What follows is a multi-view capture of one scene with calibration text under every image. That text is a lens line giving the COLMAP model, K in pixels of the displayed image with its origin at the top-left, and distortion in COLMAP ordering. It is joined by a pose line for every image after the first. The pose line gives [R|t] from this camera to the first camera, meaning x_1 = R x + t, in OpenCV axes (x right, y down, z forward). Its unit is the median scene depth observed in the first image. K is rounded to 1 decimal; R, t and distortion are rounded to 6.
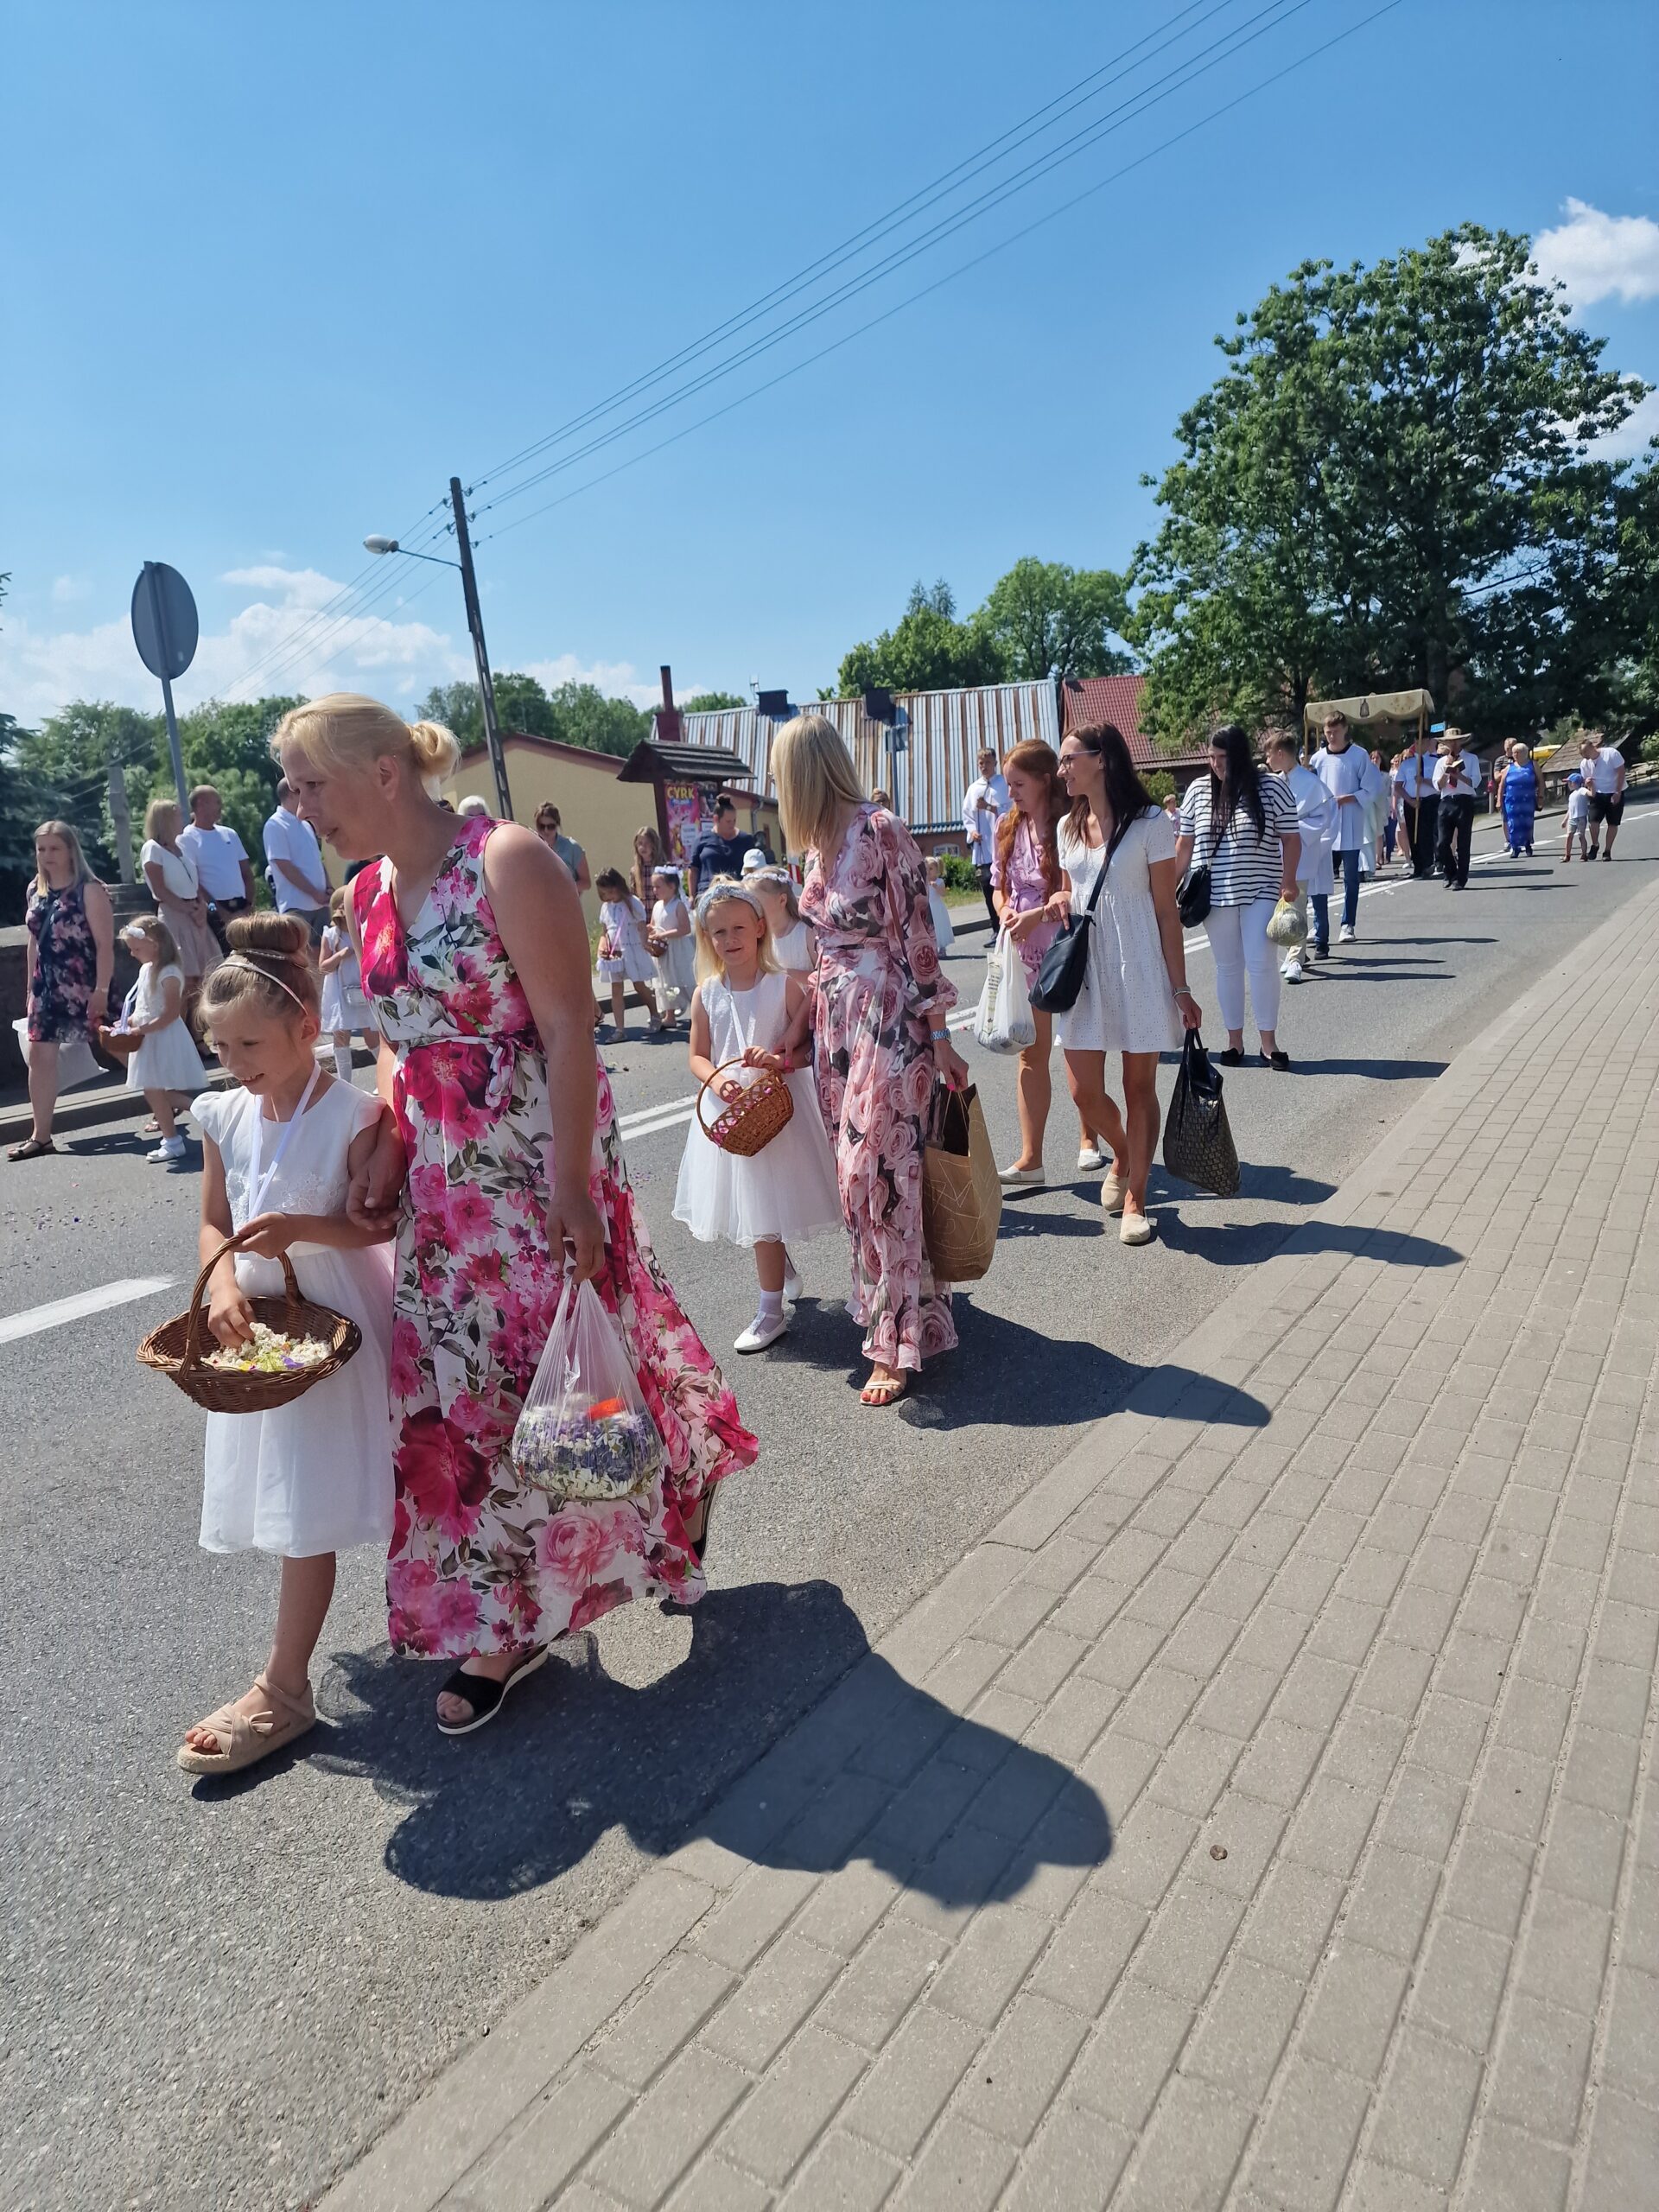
lens RADIAL K [[1667.9, 0, 840.5], [0, 1667.9, 1119.2], [0, 0, 1]] dist [0.048203, -0.066639]
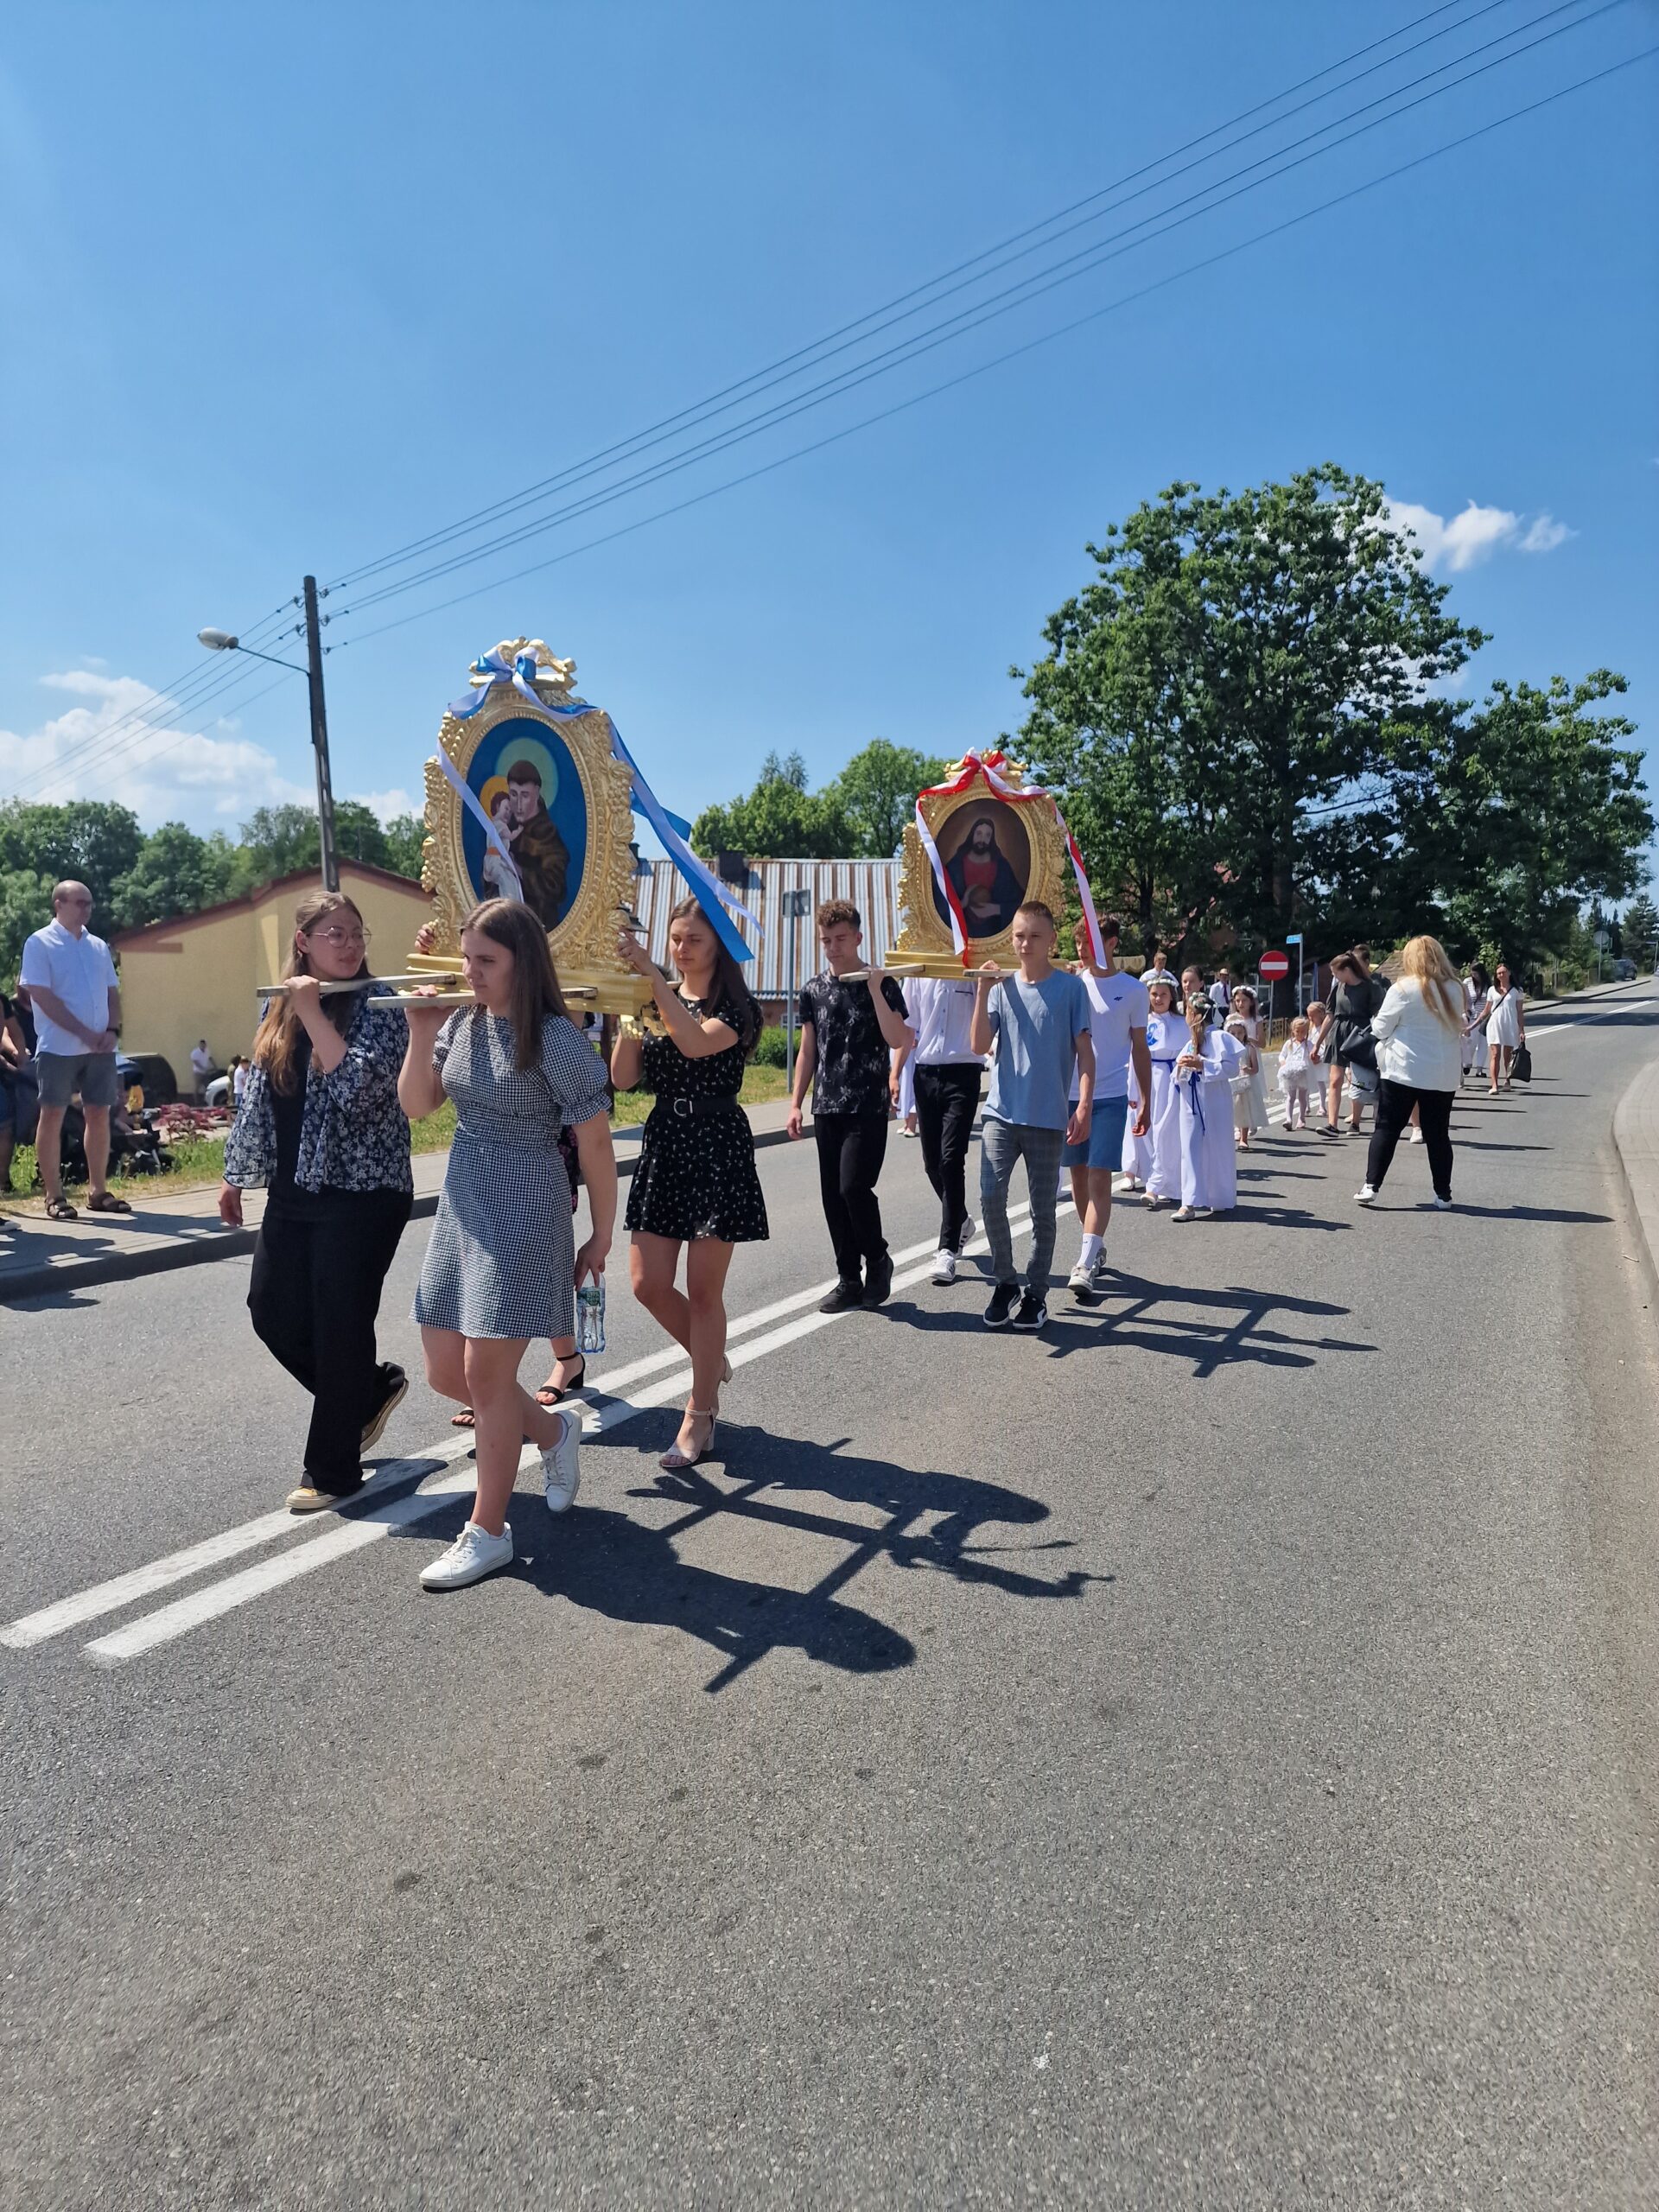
lens RADIAL K [[1430.1, 0, 798.7], [0, 1430.1, 1130.3], [0, 0, 1]] dist [0.060495, -0.052810]
pose [[0.988100, 0.065808, 0.139027, -0.048973], [-0.055974, 0.995723, -0.073499, -0.034994], [-0.143270, 0.064842, 0.987557, 0.178575]]
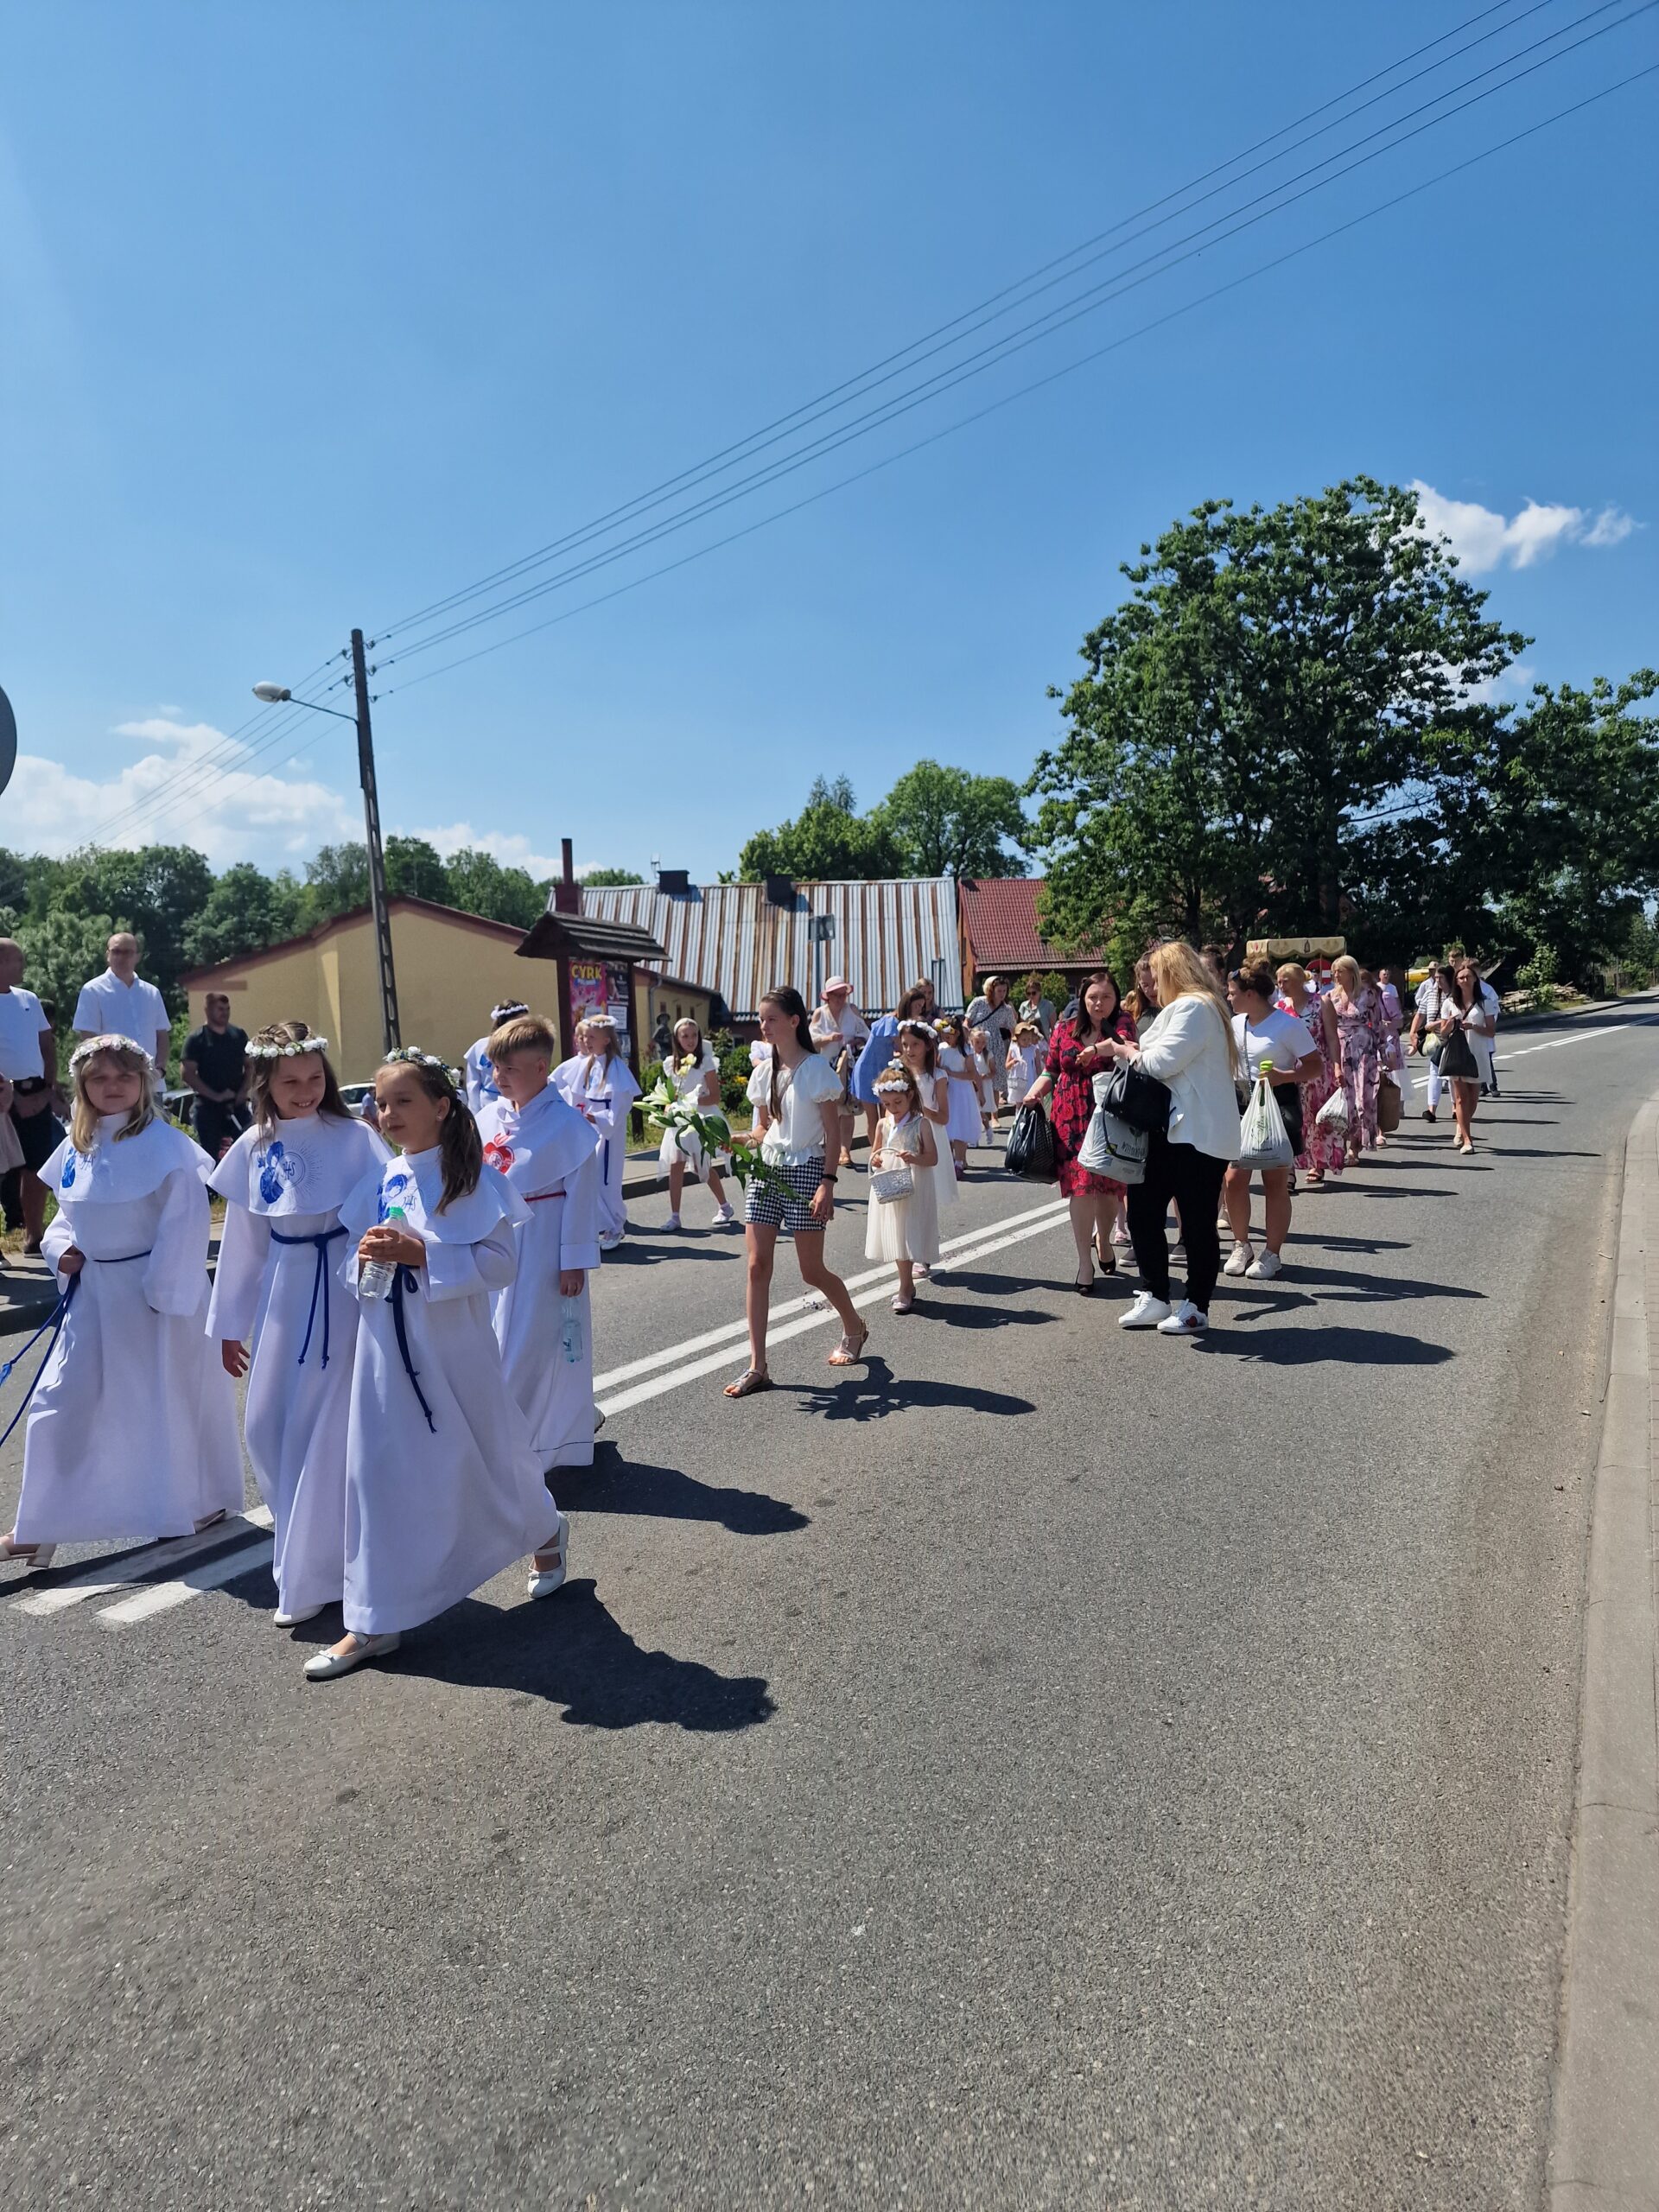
lens RADIAL K [[1472.5, 0, 829.5], [0, 1472.5, 1106.0], [0, 0, 1]] dist [0.052111, -0.048041]
pose [[0.994549, 0.047197, 0.092979, -0.024981], [-0.037642, 0.994075, -0.101967, -0.033007], [-0.097241, 0.097911, 0.990433, 0.144457]]
